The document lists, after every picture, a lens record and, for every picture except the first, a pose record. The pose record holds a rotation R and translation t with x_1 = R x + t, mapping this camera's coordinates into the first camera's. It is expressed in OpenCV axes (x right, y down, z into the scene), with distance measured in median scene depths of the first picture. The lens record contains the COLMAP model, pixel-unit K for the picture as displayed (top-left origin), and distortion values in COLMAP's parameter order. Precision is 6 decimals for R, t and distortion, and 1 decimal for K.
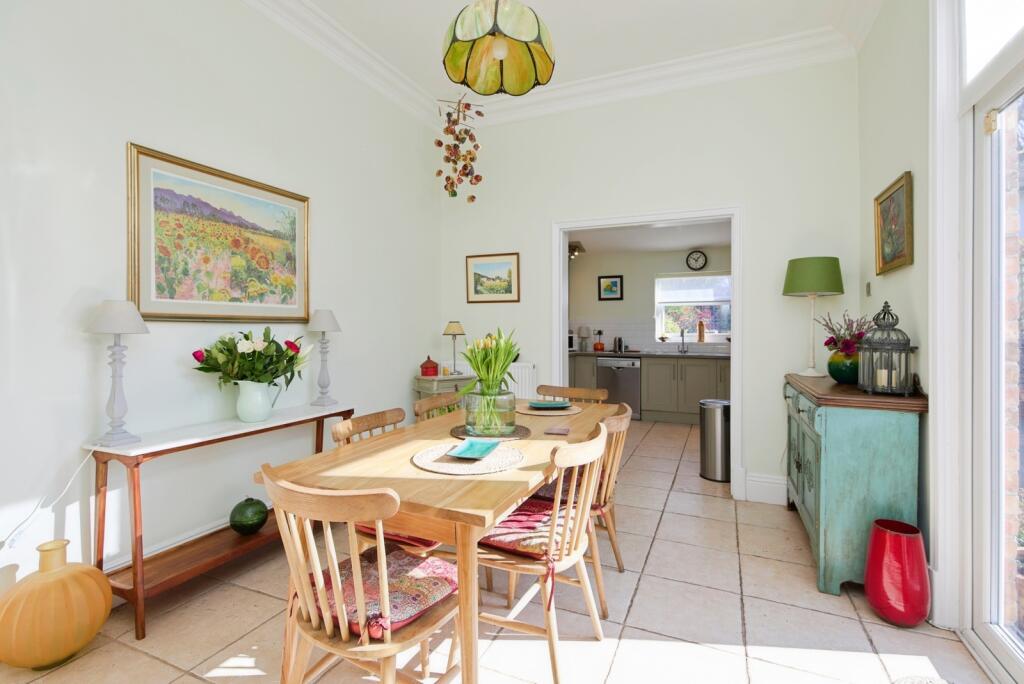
lens RADIAL K [[473.5, 0, 515.7], [0, 473.5, 333.4], [0, 0, 1]] dist [-0.000594, 0.000010]
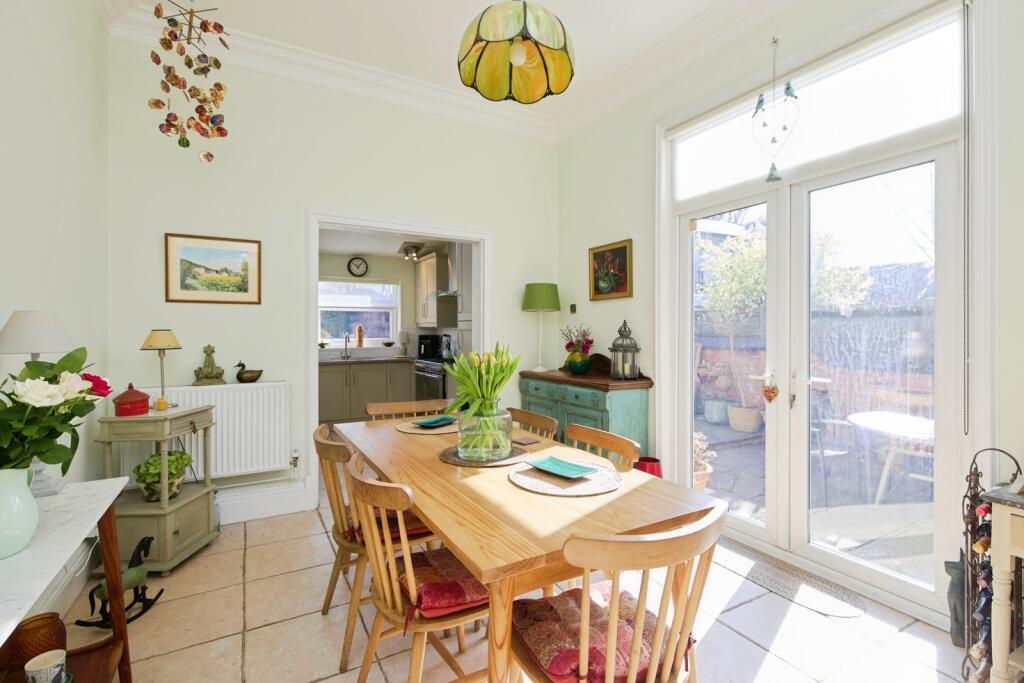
lens RADIAL K [[473.5, 0, 518.1], [0, 473.5, 337.5], [0, 0, 1]] dist [-0.000594, 0.000010]
pose [[0.588322, -0.013829, 0.808508, -0.374238], [0.009759, 0.999902, 0.010002, -0.015296], [-0.808568, 0.002006, 0.588400, 0.196249]]
